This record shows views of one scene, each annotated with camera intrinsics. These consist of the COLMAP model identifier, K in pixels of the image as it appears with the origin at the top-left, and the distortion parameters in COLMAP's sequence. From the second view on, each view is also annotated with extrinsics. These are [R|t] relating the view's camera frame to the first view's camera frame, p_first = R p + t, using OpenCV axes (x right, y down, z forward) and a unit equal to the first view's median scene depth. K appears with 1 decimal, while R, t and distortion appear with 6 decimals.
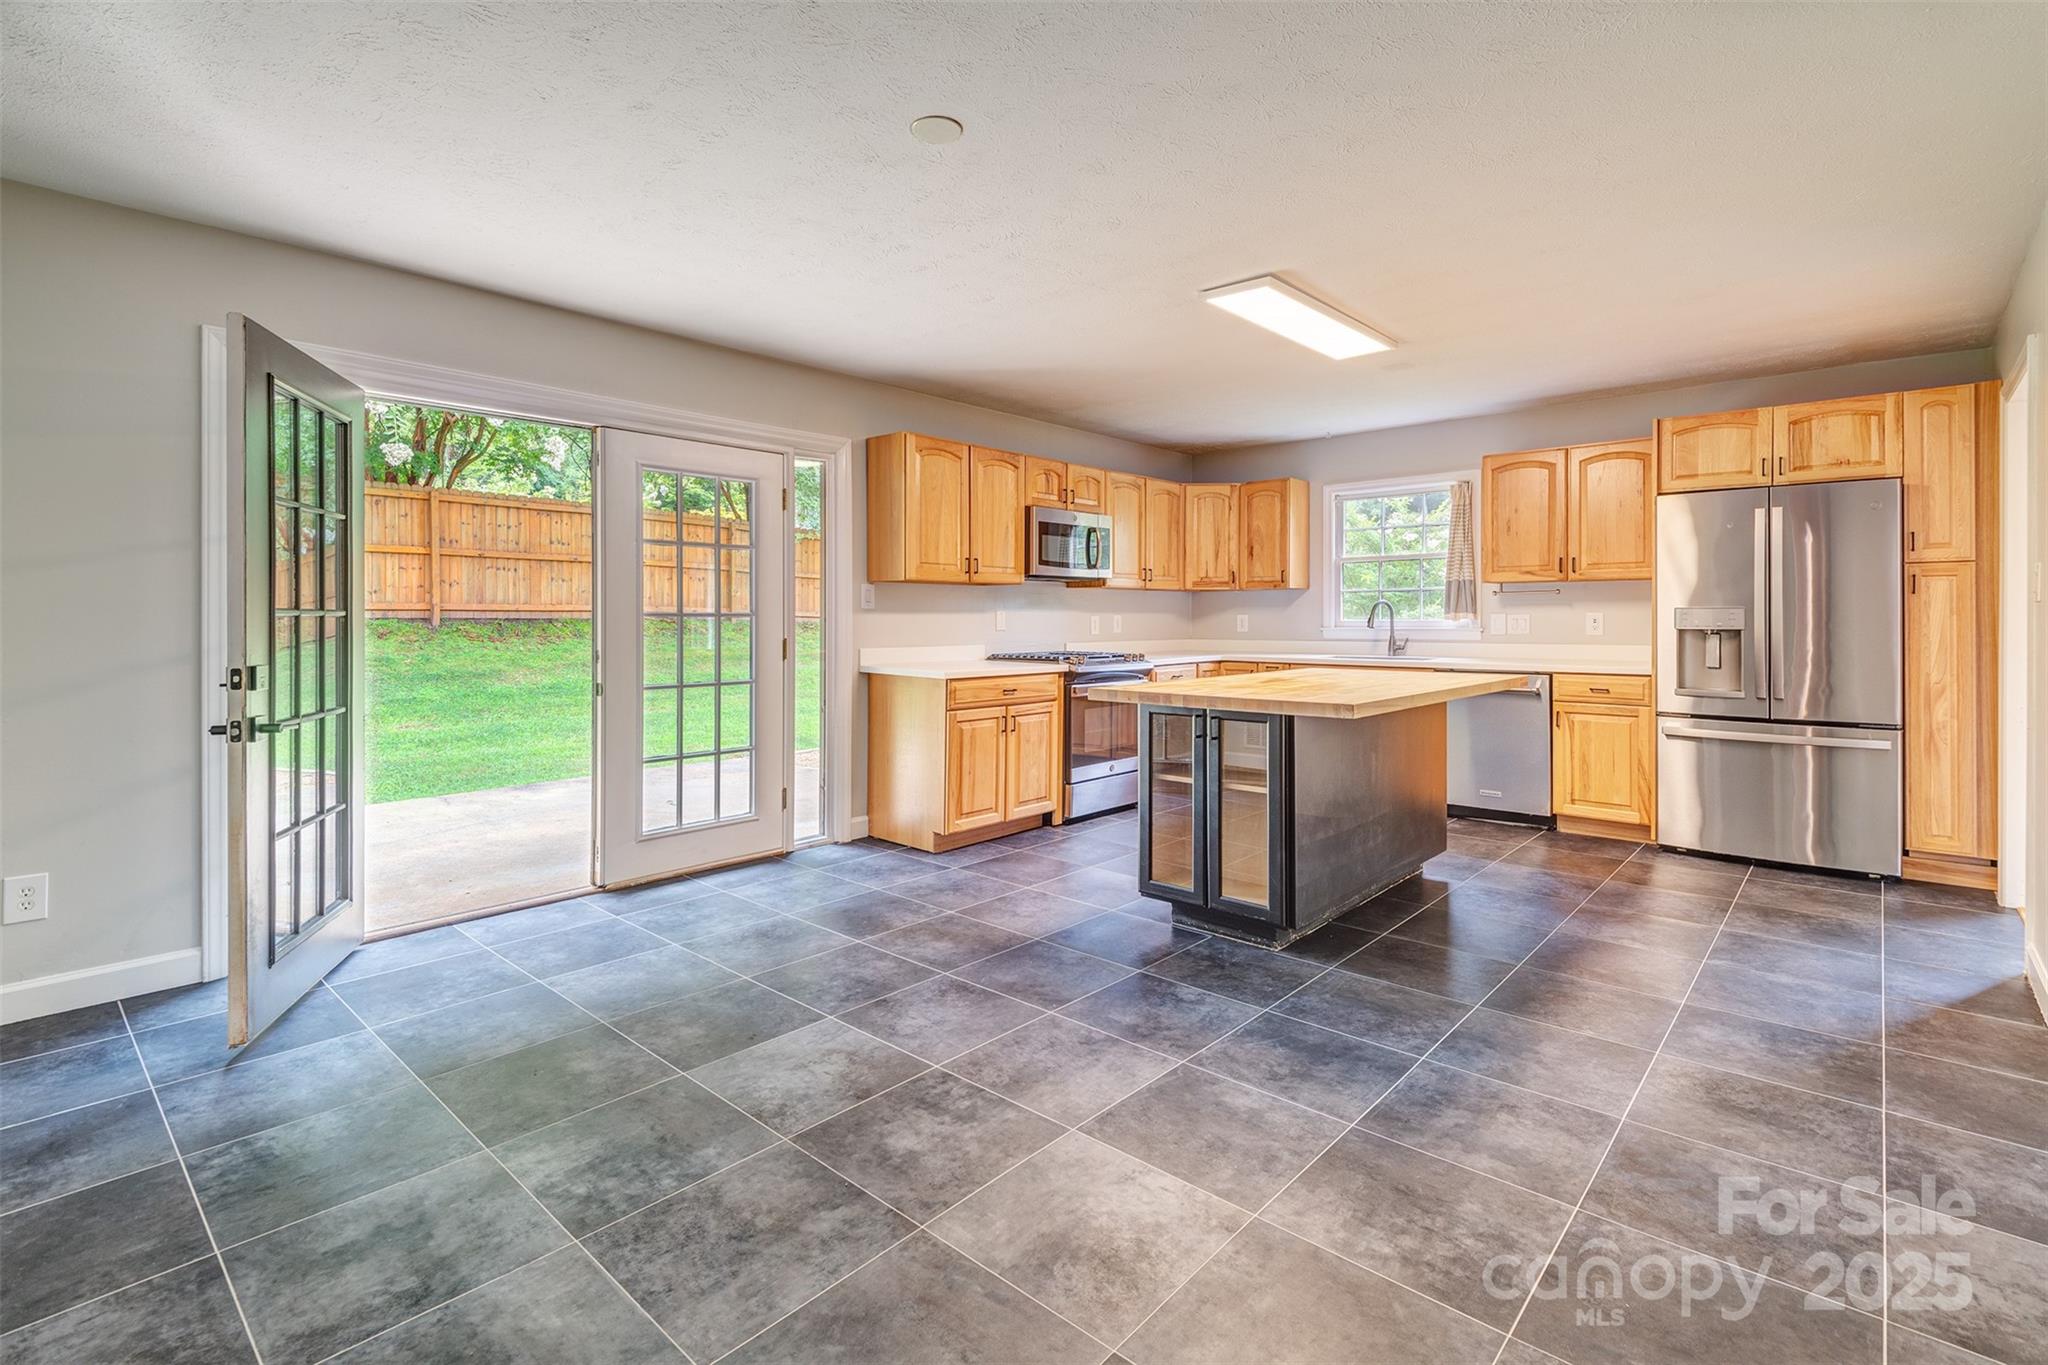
lens RADIAL K [[930.6, 0, 1055.7], [0, 930.6, 639.0], [0, 0, 1]] dist [0.025224, -0.020161]
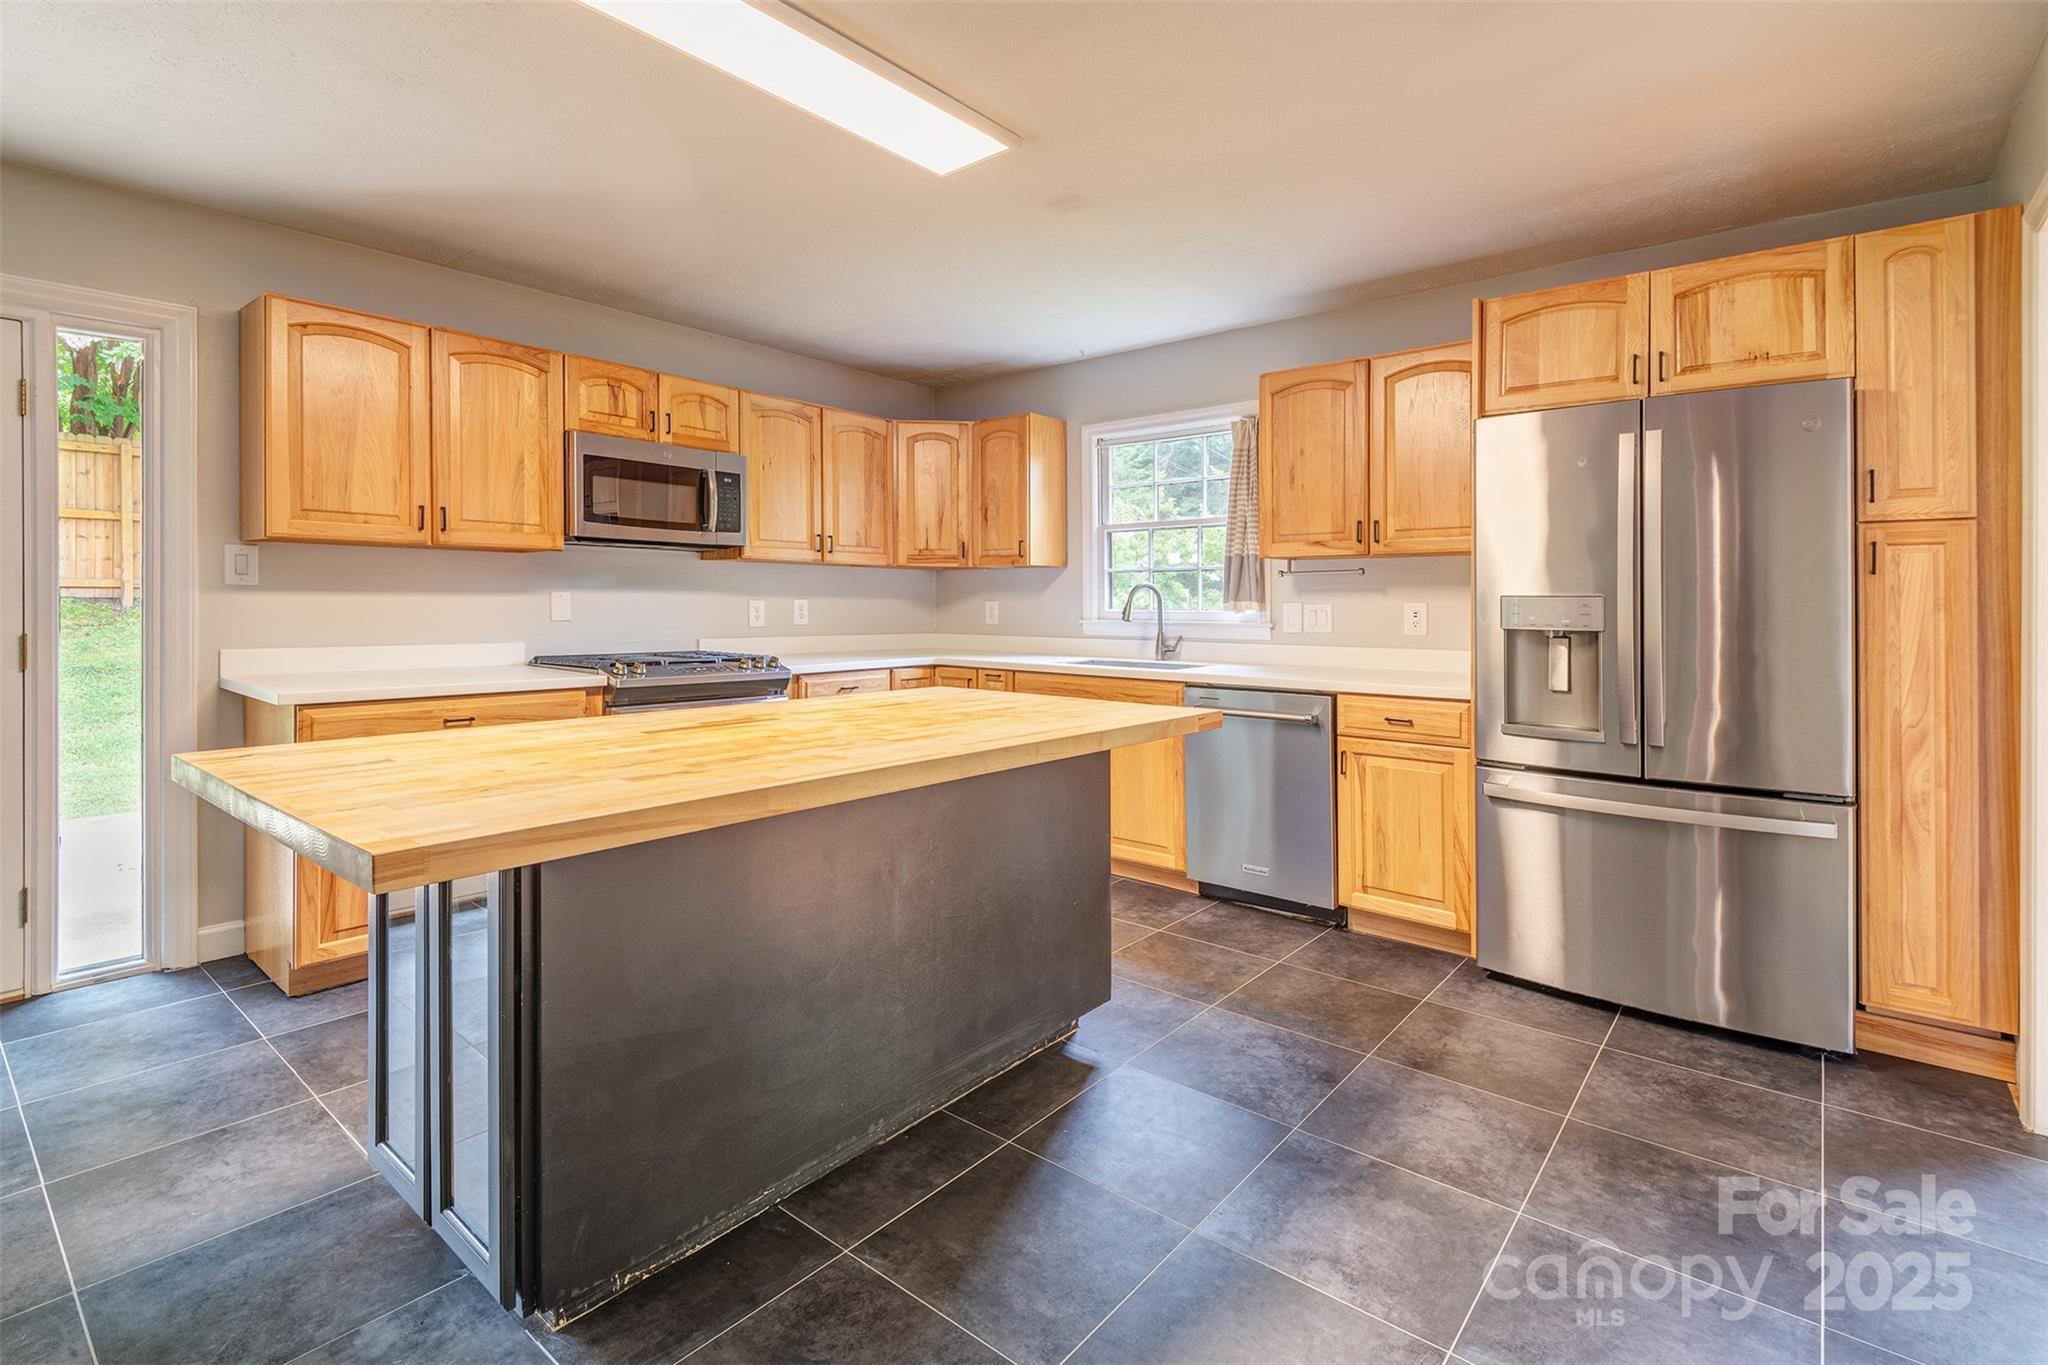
lens RADIAL K [[950.7, 0, 1044.6], [0, 950.7, 614.8], [0, 0, 1]] dist [0.034579, -0.026183]
pose [[0.999094, 0.008400, 0.041711, 0.319281], [-0.007898, 0.999895, -0.012187, -0.009654], [-0.041809, 0.011846, 0.999055, 0.361093]]
